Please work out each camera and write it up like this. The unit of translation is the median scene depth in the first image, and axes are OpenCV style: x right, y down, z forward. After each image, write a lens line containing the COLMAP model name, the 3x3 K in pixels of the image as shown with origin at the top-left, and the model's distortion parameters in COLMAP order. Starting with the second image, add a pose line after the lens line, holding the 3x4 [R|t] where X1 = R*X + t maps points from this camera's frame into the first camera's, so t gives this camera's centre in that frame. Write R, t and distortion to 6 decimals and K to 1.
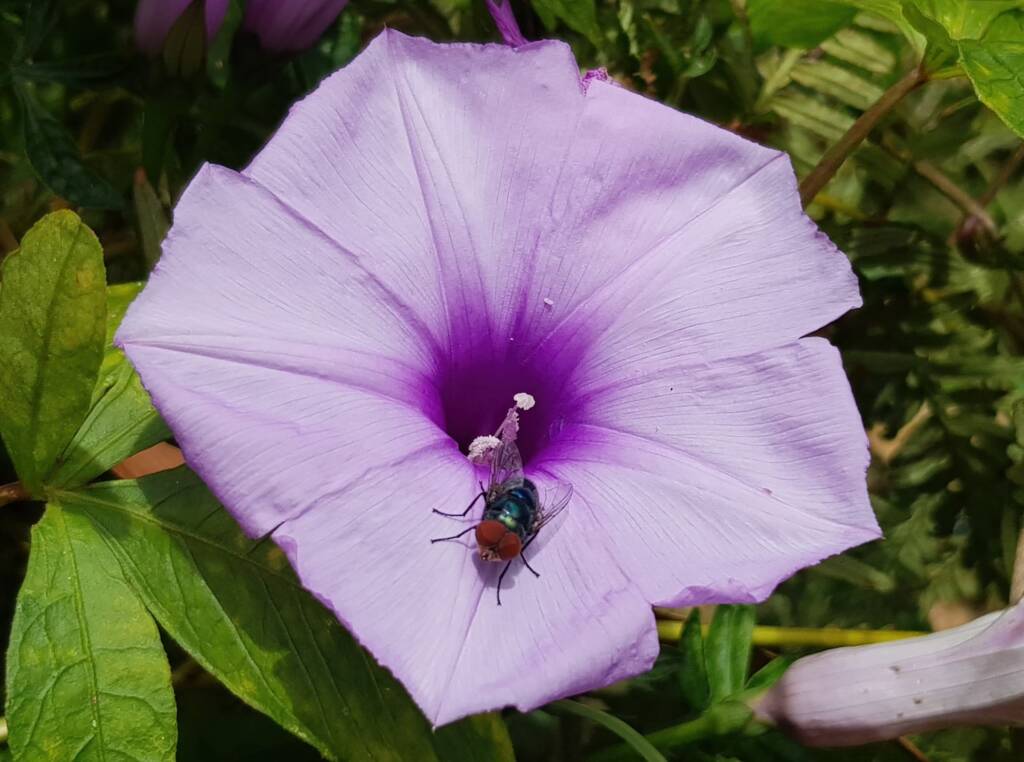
lens RADIAL K [[1922.4, 0, 569.6], [0, 1922.4, 383.7], [0, 0, 1]] dist [0.046532, -0.035397]
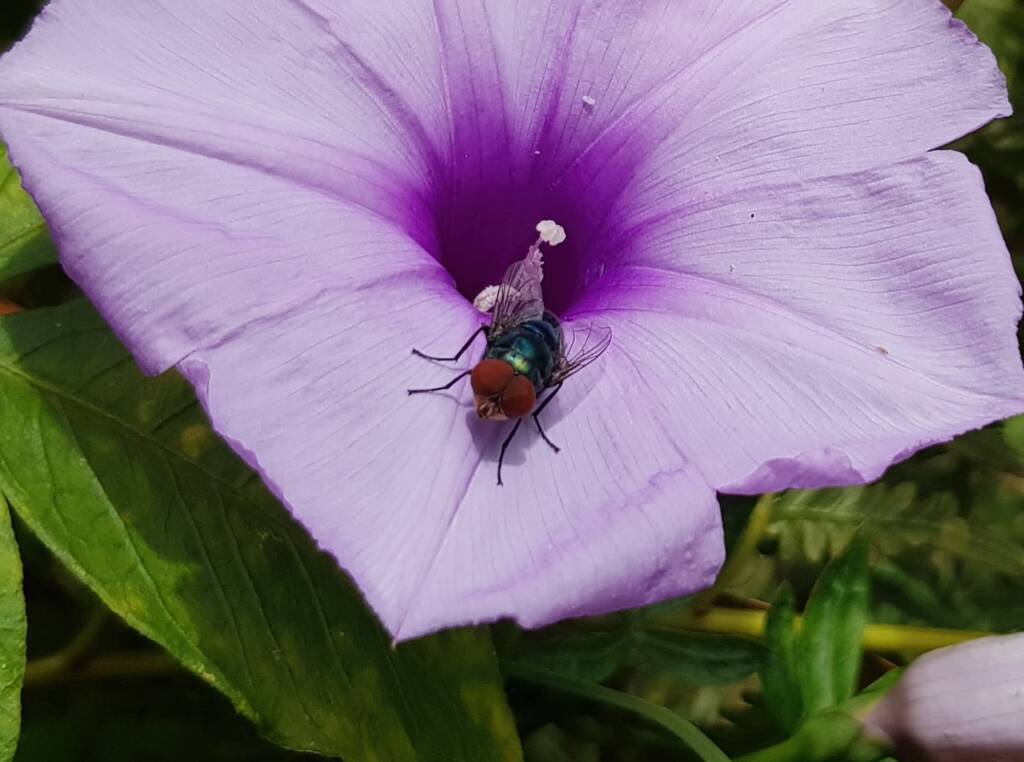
lens RADIAL K [[2355.9, 0, 738.8], [0, 2355.9, 93.8], [0, 0, 1]] dist [0.080271, -0.331900]
pose [[0.999109, 0.026195, 0.033100, 0.017619], [-0.020180, 0.985150, -0.170506, 0.113648], [-0.037075, 0.169686, 0.984800, 0.114304]]
